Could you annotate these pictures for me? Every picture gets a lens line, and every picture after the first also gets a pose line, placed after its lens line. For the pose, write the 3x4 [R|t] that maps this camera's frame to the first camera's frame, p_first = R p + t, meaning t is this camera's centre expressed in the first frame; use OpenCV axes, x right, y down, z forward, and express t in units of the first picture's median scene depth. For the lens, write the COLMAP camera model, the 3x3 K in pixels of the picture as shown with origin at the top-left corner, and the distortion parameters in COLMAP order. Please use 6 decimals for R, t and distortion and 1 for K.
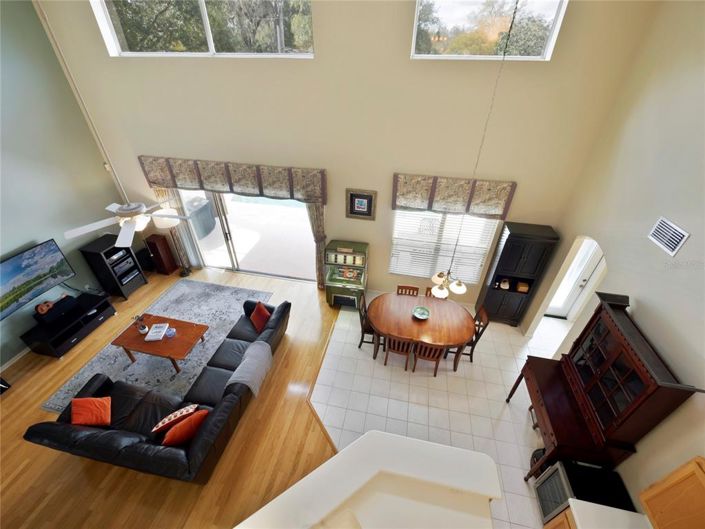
lens RADIAL K [[295.7, 0, 350.8], [0, 295.7, 258.7], [0, 0, 1]] dist [-0.001769, -0.000124]
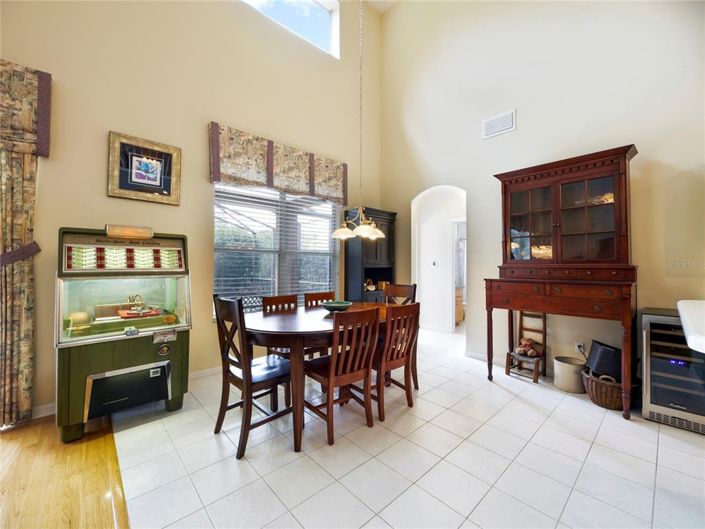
lens RADIAL K [[290.9, 0, 349.0], [0, 290.9, 262.2], [0, 0, 1]] dist [-0.008247, 0.000052]
pose [[0.587070, 0.004997, 0.809521, -0.167208], [0.461391, 0.819602, -0.339663, 0.283876], [-0.665182, 0.572911, 0.478858, 0.620288]]
